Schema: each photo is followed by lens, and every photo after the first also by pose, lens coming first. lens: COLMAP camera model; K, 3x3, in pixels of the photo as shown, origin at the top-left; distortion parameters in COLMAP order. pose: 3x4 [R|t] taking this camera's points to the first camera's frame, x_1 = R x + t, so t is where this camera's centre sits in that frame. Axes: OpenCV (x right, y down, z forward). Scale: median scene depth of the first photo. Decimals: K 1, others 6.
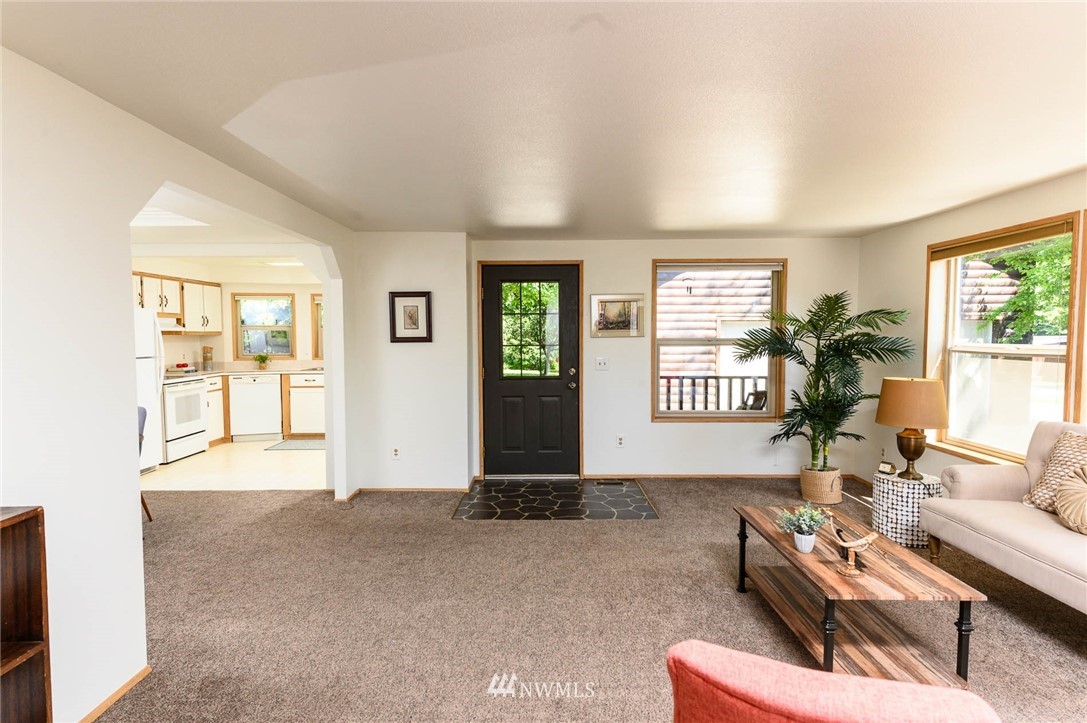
lens RADIAL K [[576.6, 0, 543.5], [0, 576.6, 361.5], [0, 0, 1]] dist [0.002762, 0.000201]
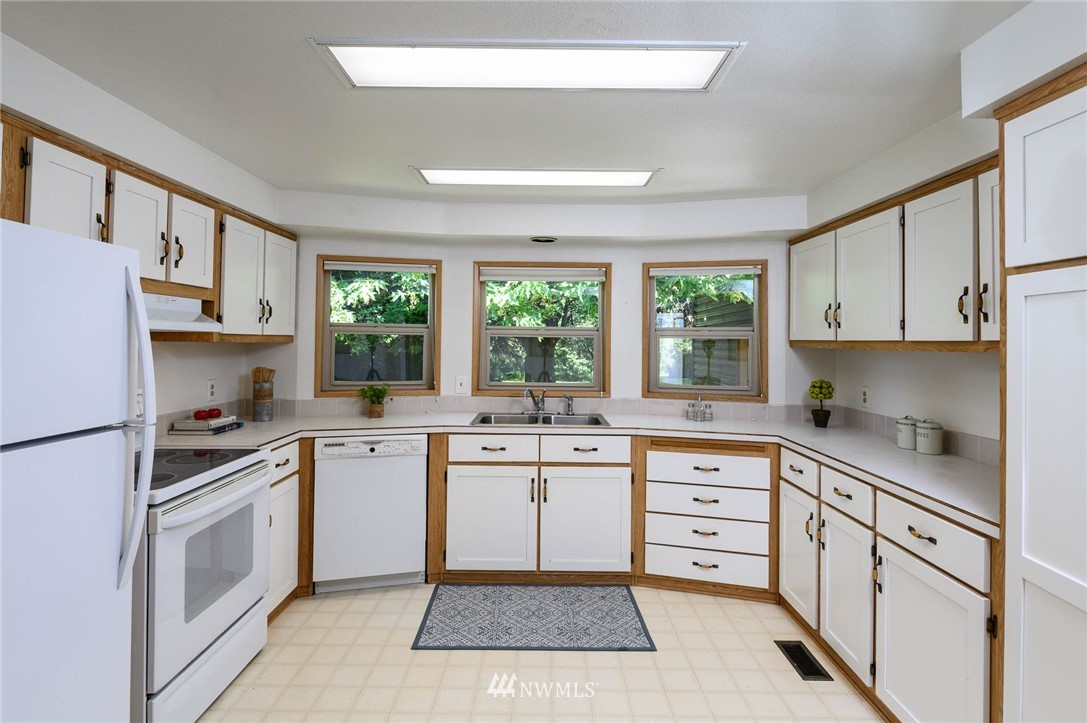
lens RADIAL K [[552.1, 0, 544.3], [0, 552.1, 326.1], [0, 0, 1]] dist [-0.013597, -0.000044]
pose [[0.999905, 0.013803, 0.000024, -0.382039], [-0.013759, 0.996864, -0.077923, -0.029480], [-0.001099, 0.077915, 0.996959, 0.595970]]
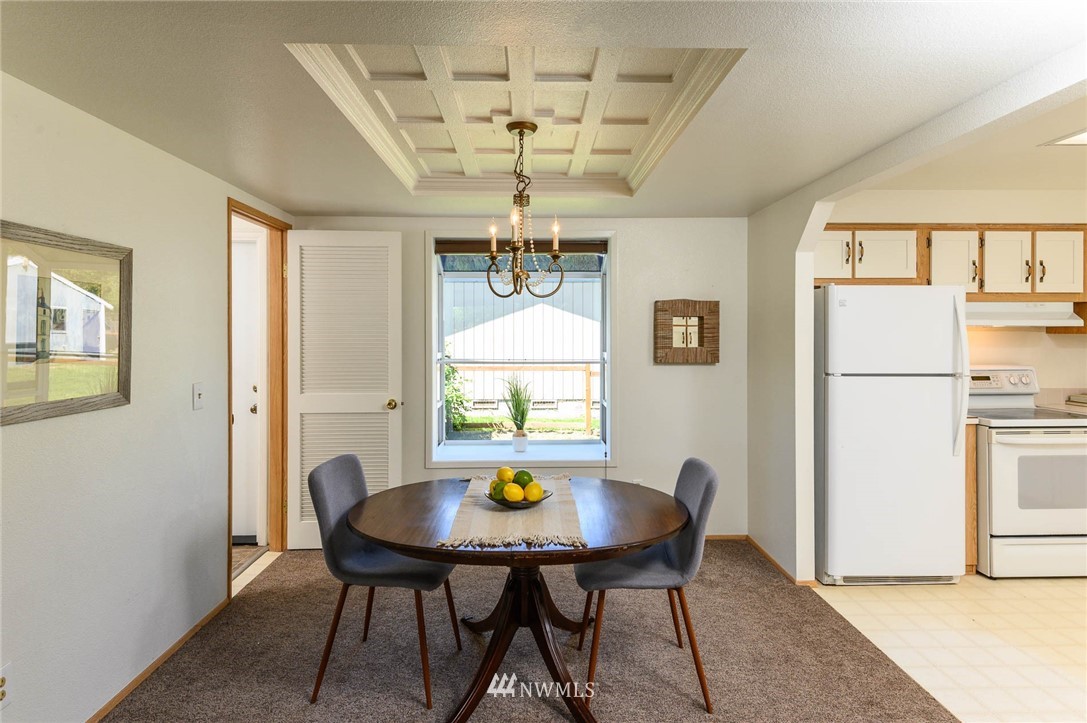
lens RADIAL K [[587.8, 0, 545.4], [0, 587.8, 337.3], [0, 0, 1]] dist [0.004132, -0.001014]
pose [[0.022518, 0.009453, -0.999702, -0.107559], [-0.048338, 0.998796, 0.008356, -0.023367], [0.998577, 0.048136, 0.022948, 0.486803]]
